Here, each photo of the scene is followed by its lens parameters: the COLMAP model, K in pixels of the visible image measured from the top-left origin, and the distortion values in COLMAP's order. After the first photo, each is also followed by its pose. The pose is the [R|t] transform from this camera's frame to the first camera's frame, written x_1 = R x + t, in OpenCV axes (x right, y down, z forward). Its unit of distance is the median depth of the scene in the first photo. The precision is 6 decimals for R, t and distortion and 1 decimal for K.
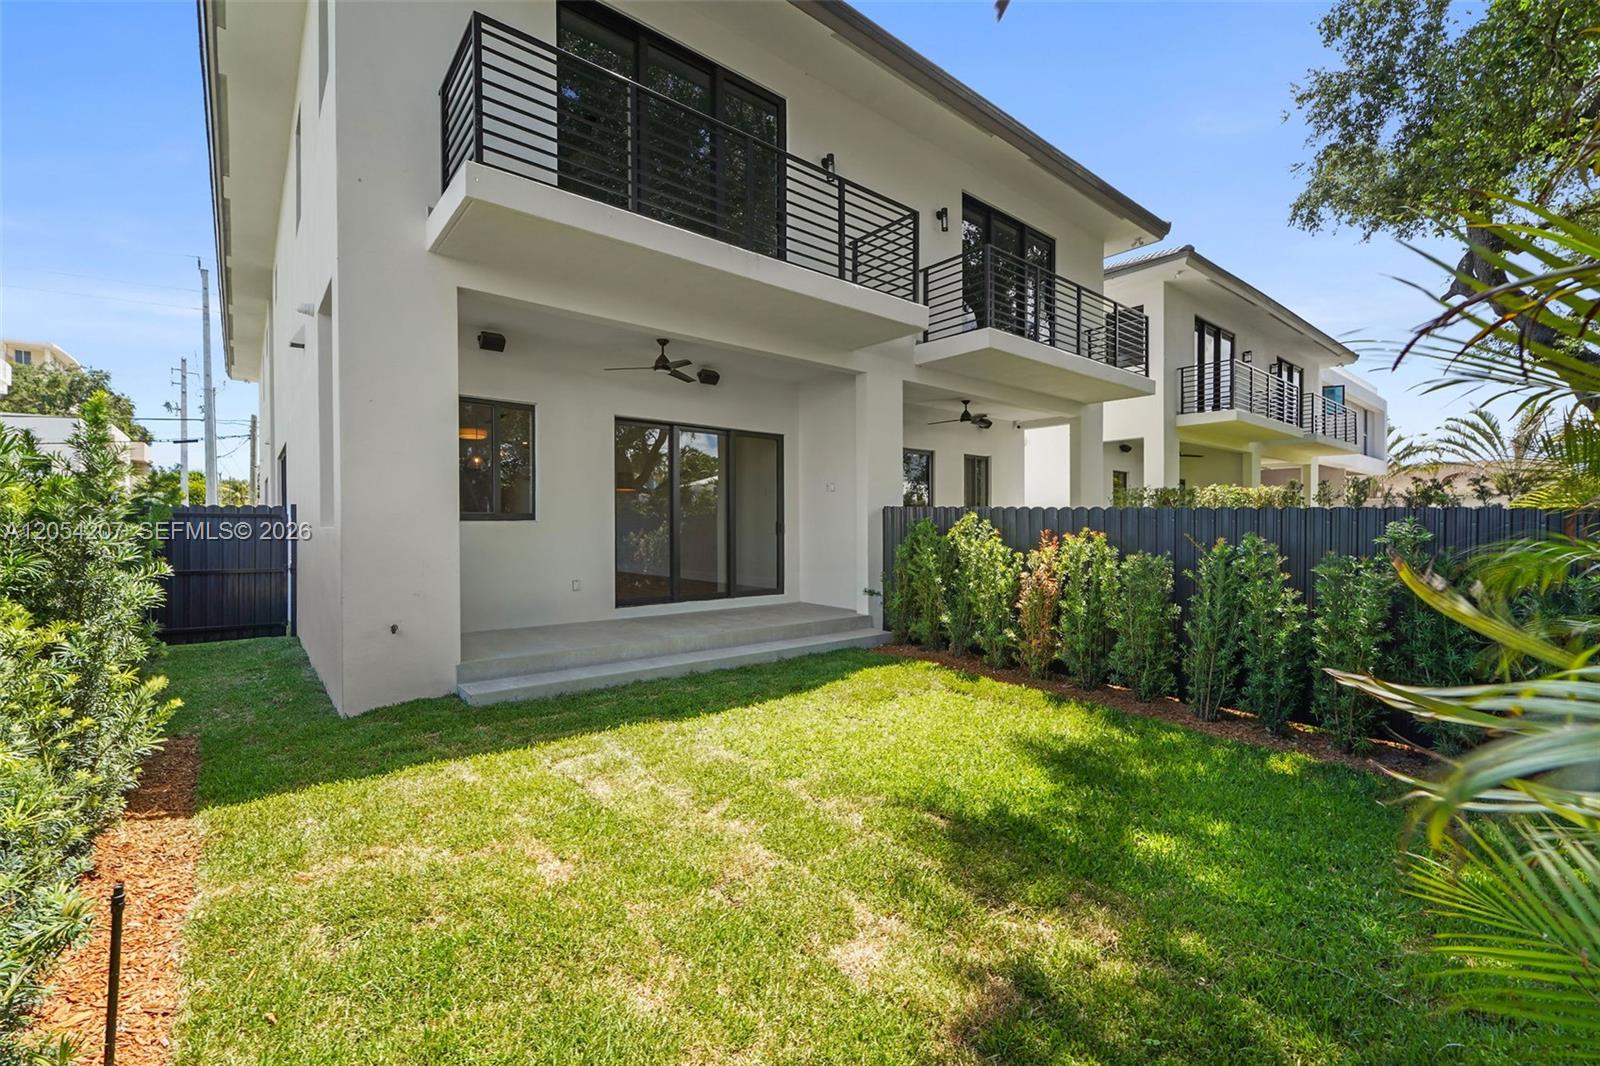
lens RADIAL K [[665.4, 0, 797.3], [0, 665.4, 528.6], [0, 0, 1]] dist [0.006668, -0.002744]
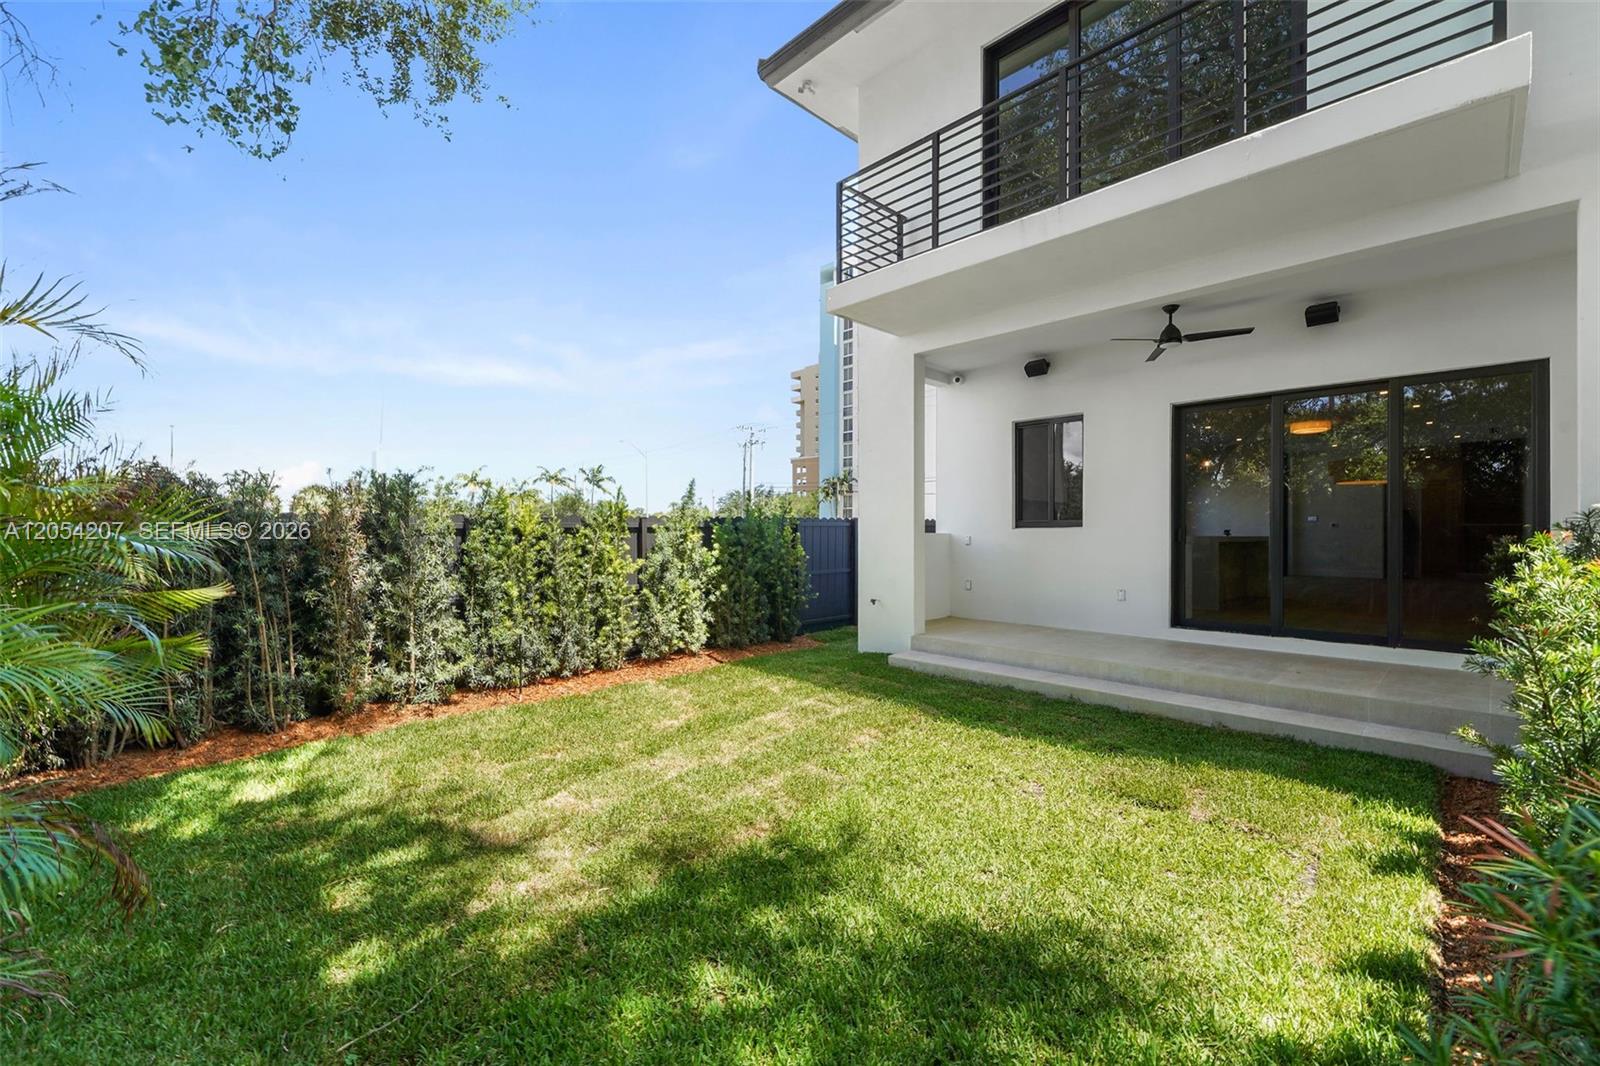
lens RADIAL K [[665.4, 0, 798.1], [0, 665.4, 535.6], [0, 0, 1]] dist [0.006668, -0.002744]
pose [[0.079977, 0.003852, -0.996789, 0.741652], [-0.002762, 0.999990, 0.003642, -0.002737], [0.996793, 0.002462, 0.079987, 0.607451]]
